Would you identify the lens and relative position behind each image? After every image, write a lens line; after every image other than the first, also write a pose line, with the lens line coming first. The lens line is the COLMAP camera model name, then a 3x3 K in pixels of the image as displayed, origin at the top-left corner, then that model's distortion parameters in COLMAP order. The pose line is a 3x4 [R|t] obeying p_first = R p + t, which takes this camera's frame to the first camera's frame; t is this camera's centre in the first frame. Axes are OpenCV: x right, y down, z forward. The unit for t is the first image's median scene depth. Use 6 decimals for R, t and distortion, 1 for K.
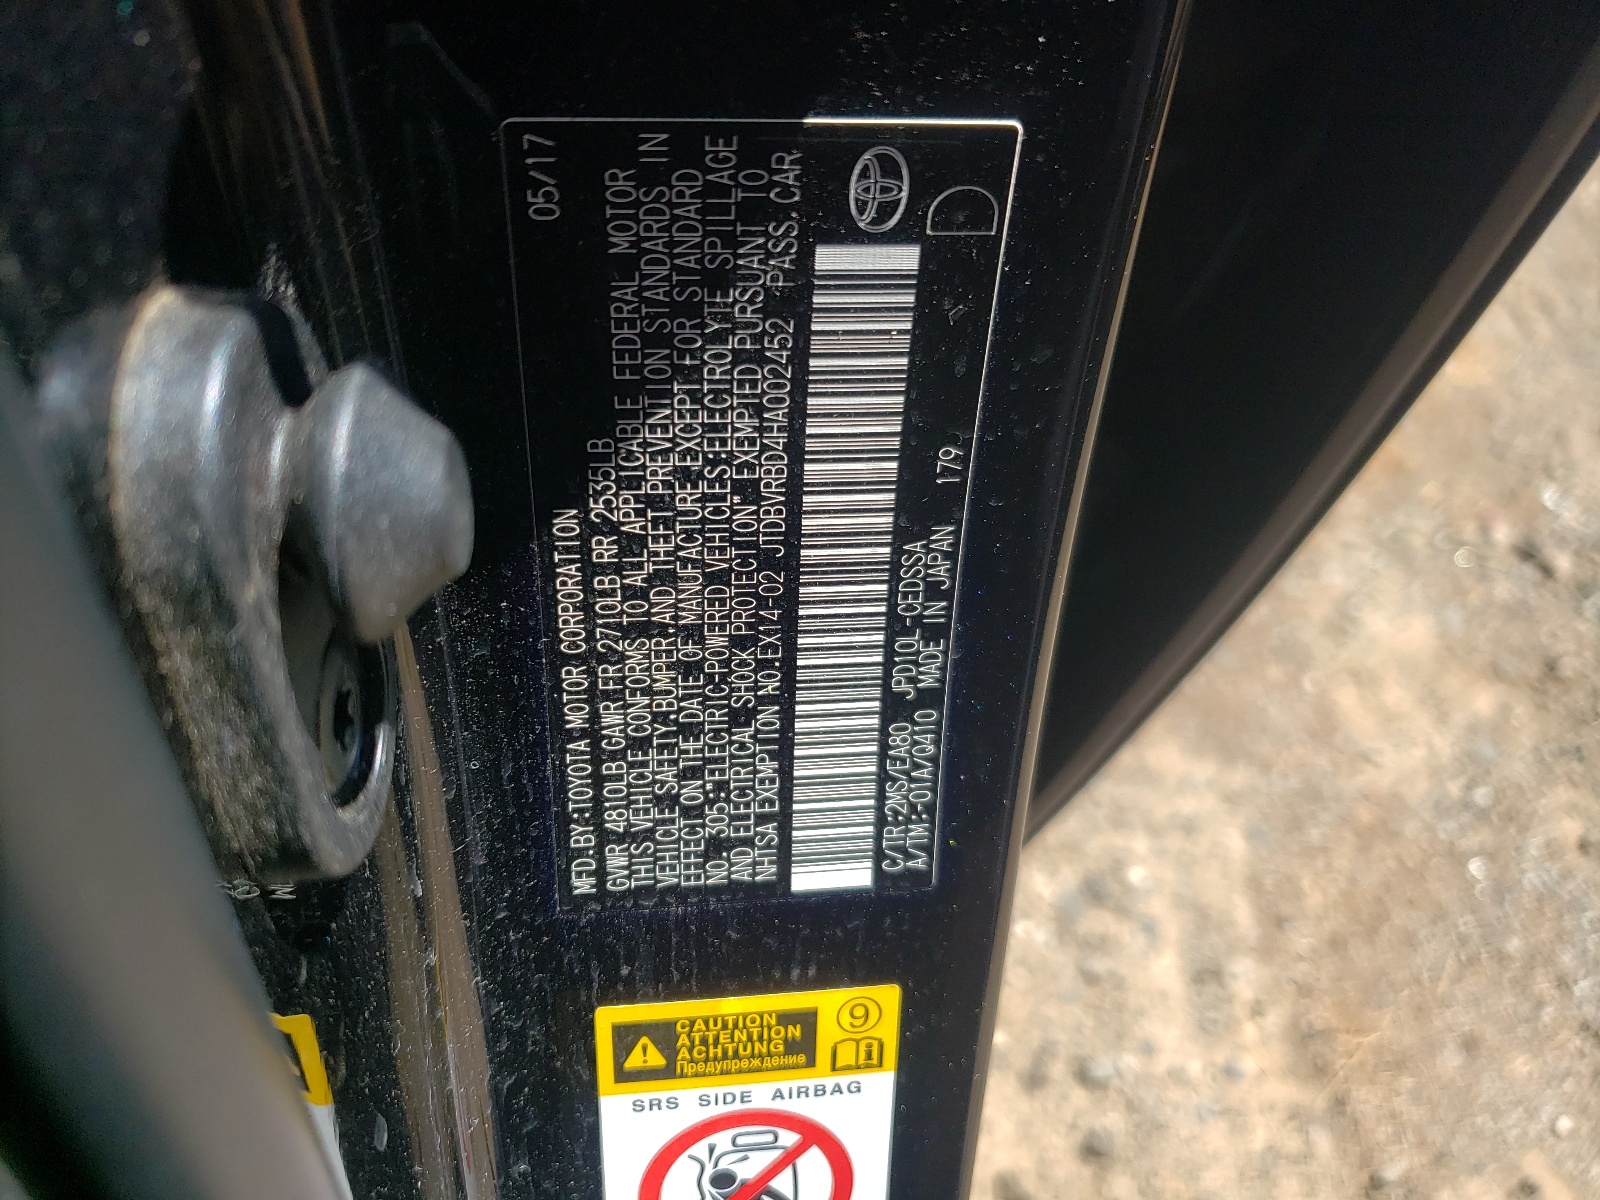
lens RADIAL K [[1332.9, 0, 799.3], [0, 1332.9, 598.4], [0, 0, 1]] dist [0.011645, 0.001999]
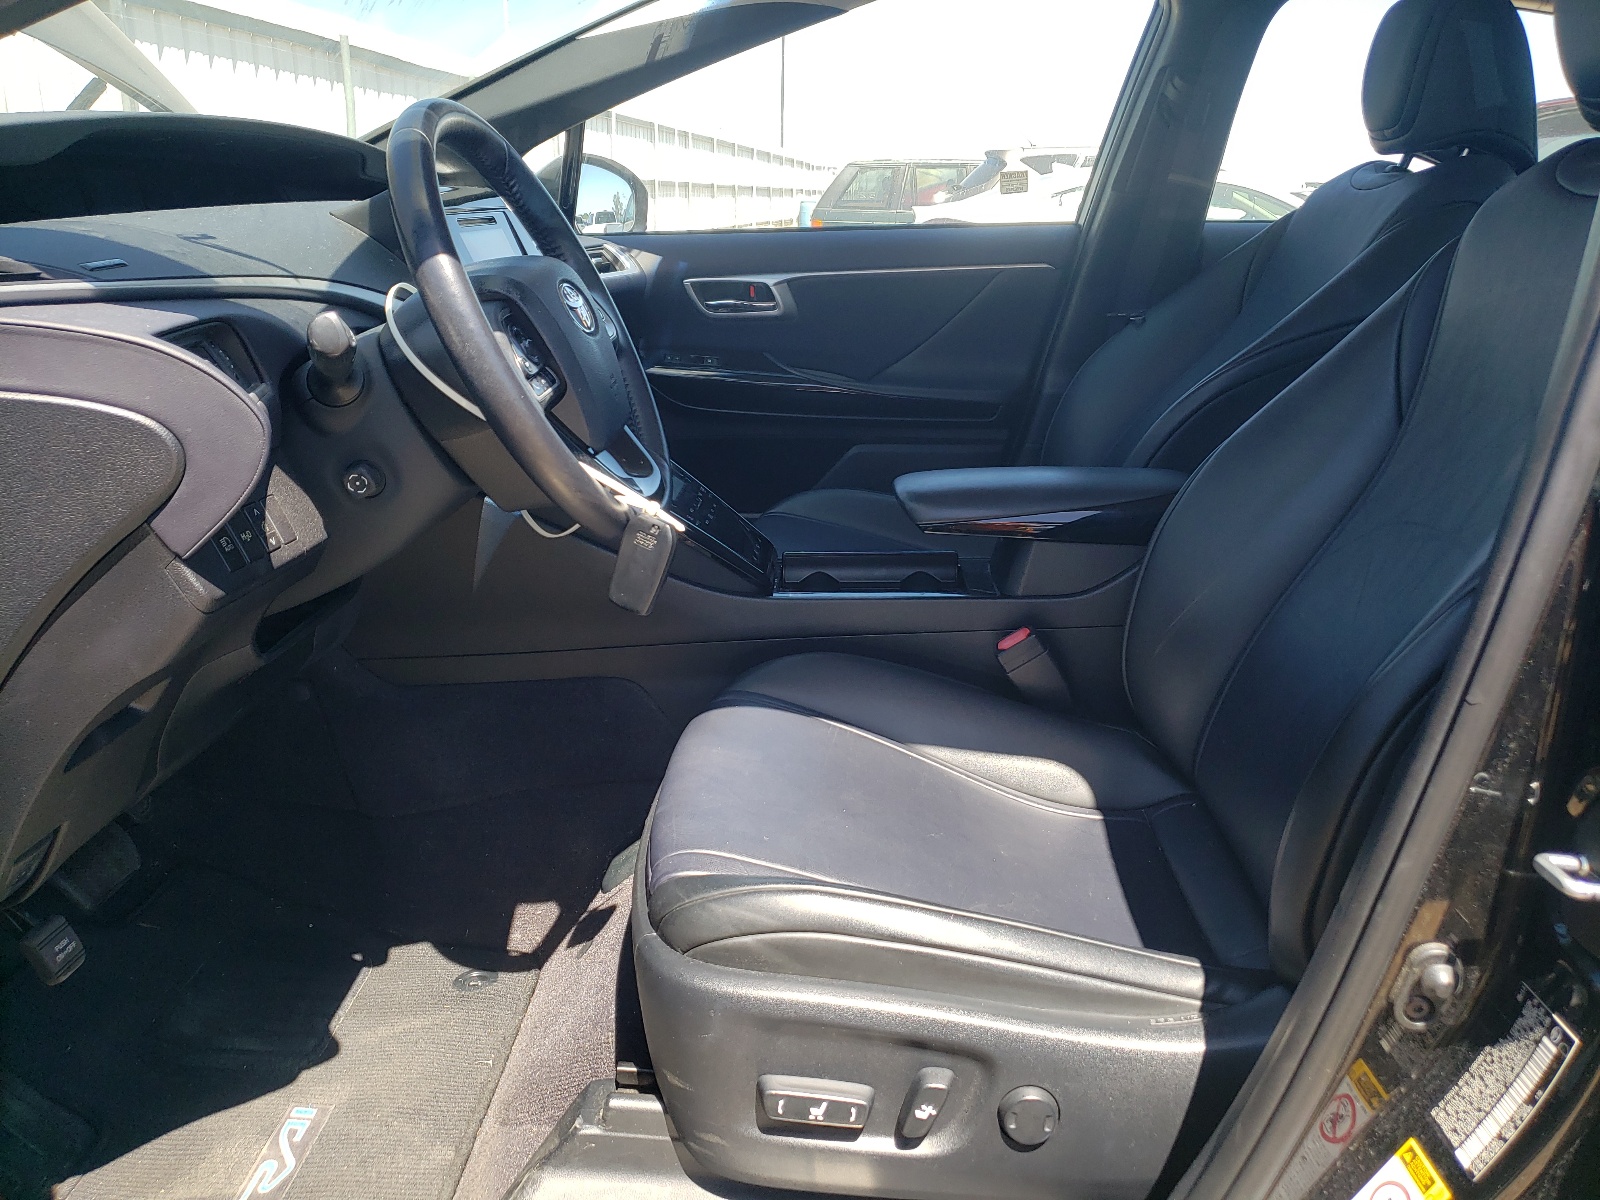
lens RADIAL K [[1332.9, 0, 800.7], [0, 1332.9, 599.0], [0, 0, 1]] dist [0.011645, 0.001999]
pose [[-0.053868, 0.260379, -0.964003, 4.146191], [-0.808203, 0.555601, 0.195231, 0.103430], [0.586435, 0.789626, 0.180510, -2.618036]]
